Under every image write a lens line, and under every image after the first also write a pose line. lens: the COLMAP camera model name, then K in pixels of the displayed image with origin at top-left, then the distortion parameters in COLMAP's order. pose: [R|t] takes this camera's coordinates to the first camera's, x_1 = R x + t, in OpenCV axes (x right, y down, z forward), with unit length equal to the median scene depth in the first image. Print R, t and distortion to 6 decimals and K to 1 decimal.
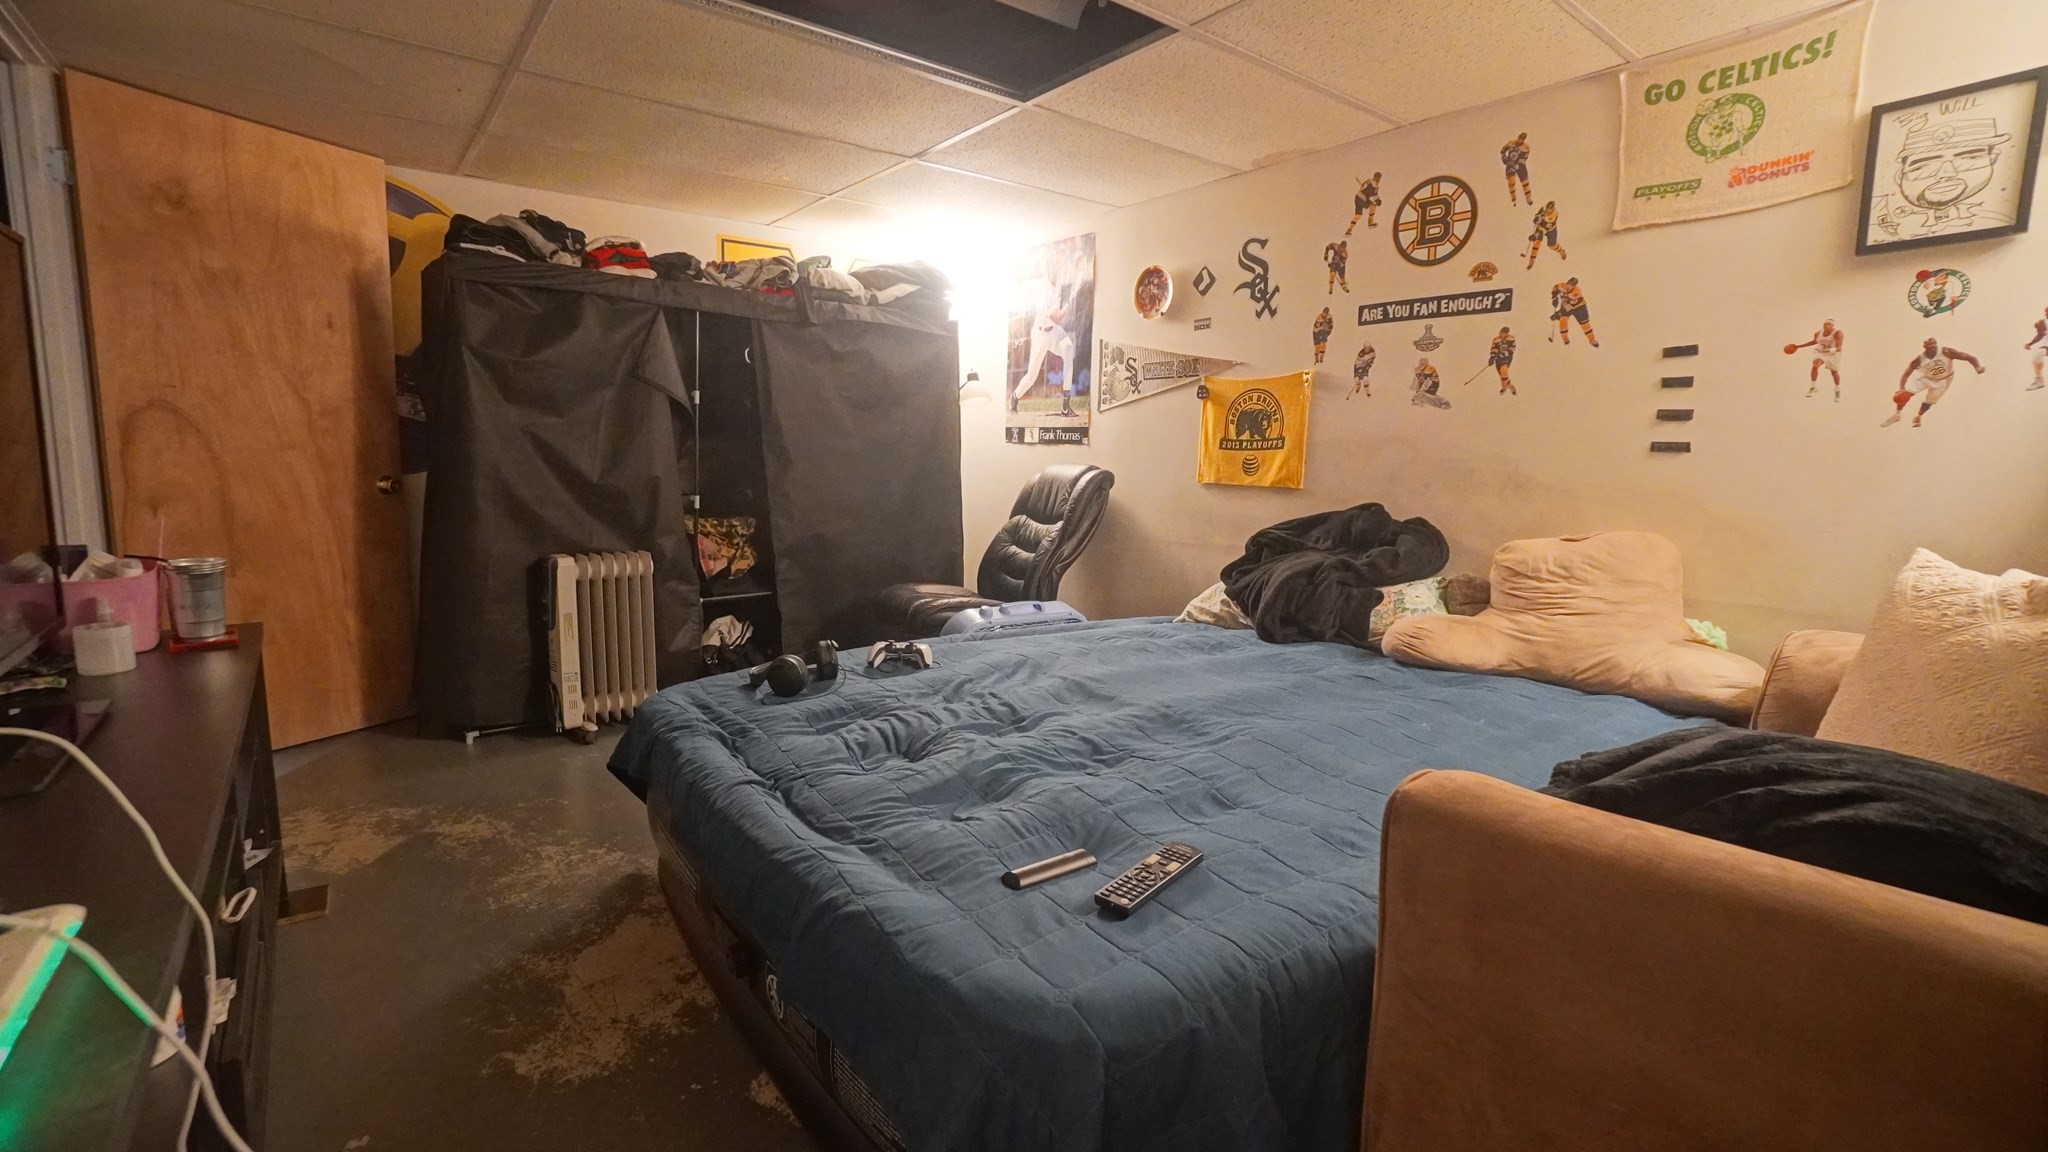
lens RADIAL K [[914.2, 0, 1020.2], [0, 914.2, 567.3], [0, 0, 1]] dist [-0.049969, 0.026253]
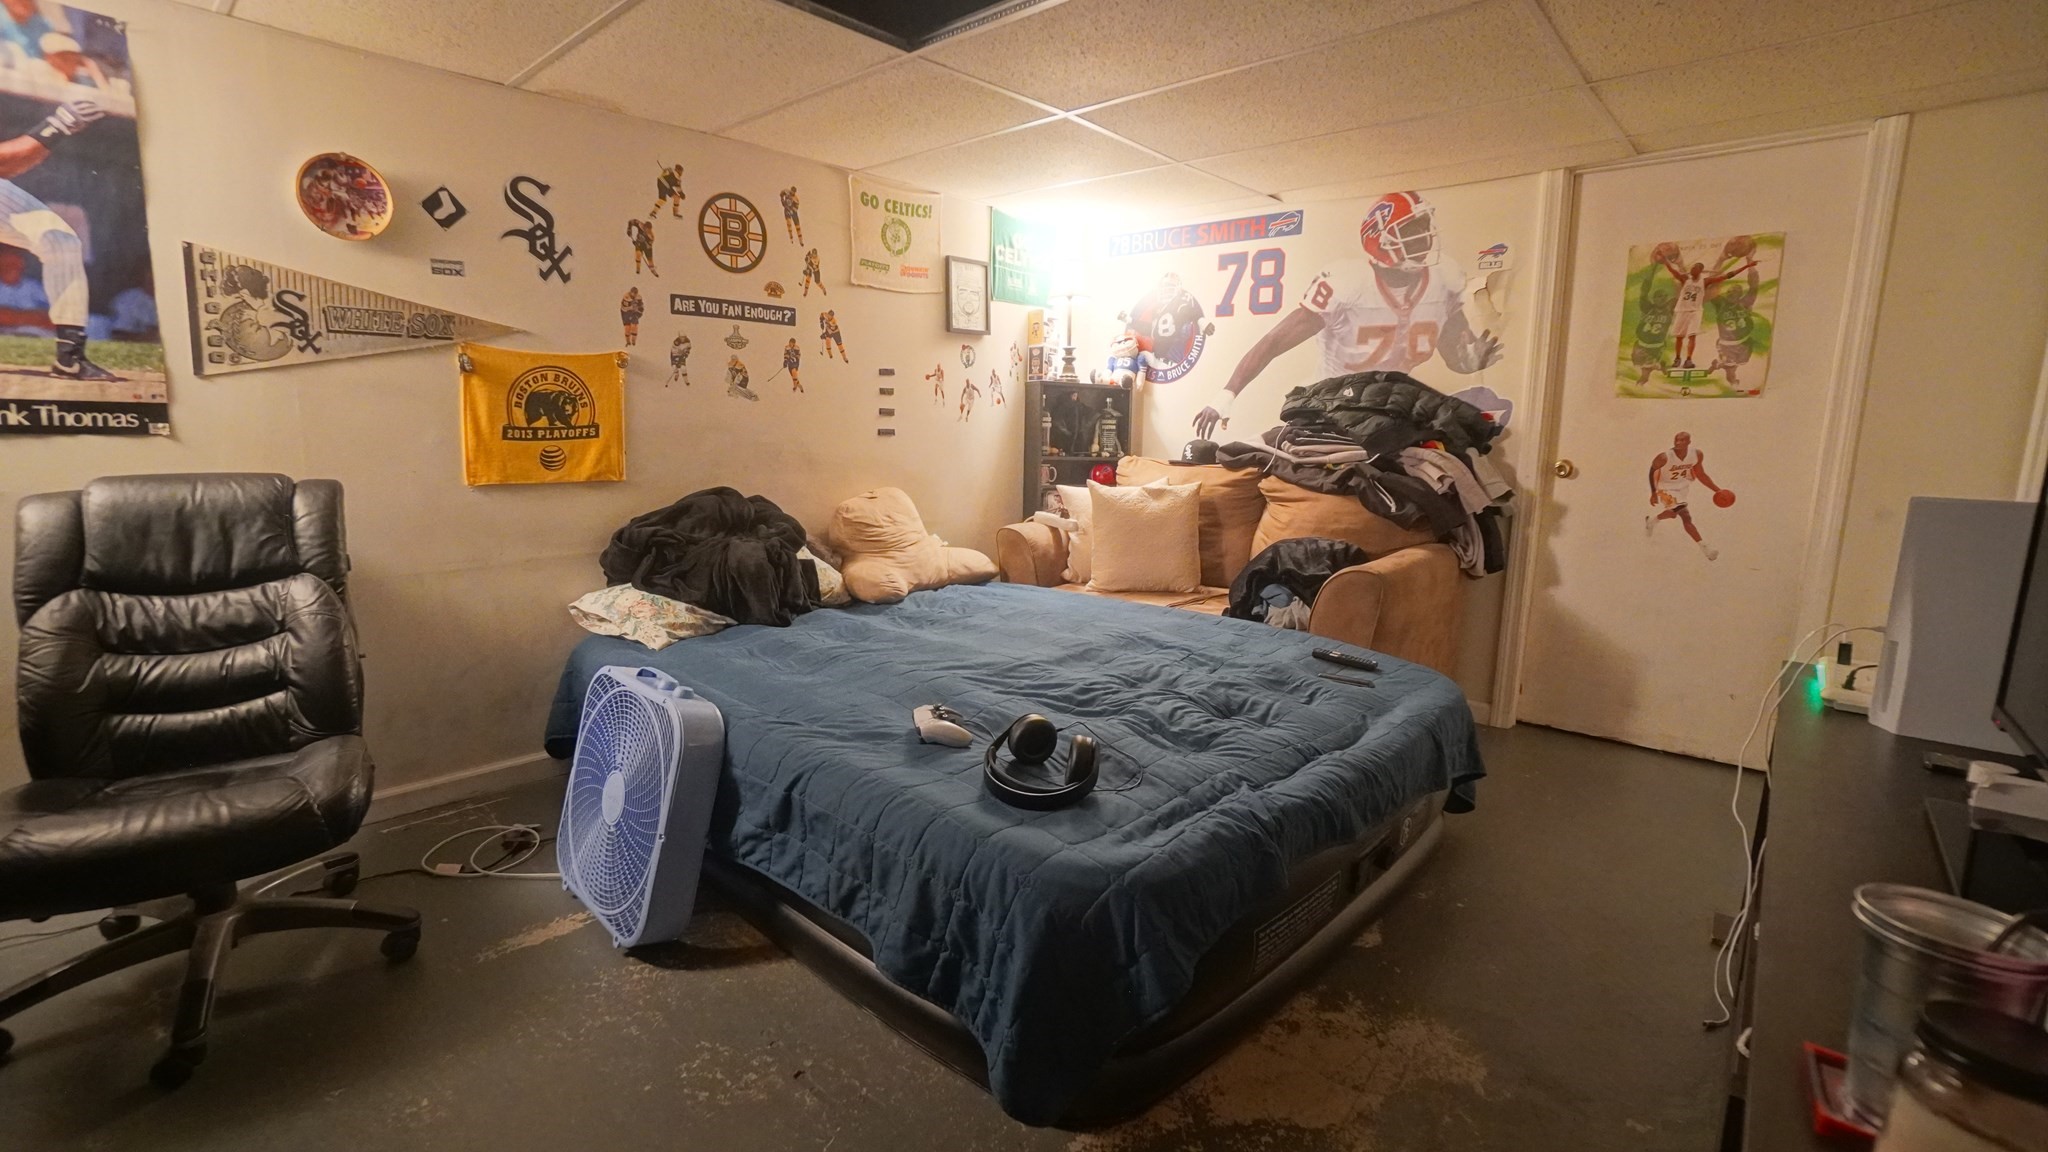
lens RADIAL K [[914.2, 0, 1020.2], [0, 914.2, 567.3], [0, 0, 1]] dist [-0.049969, 0.026253]
pose [[-0.165874, -0.179408, 0.969690, -0.730405], [0.098742, 0.975349, 0.197345, -0.155773], [-0.981191, 0.128483, -0.144070, 0.819257]]
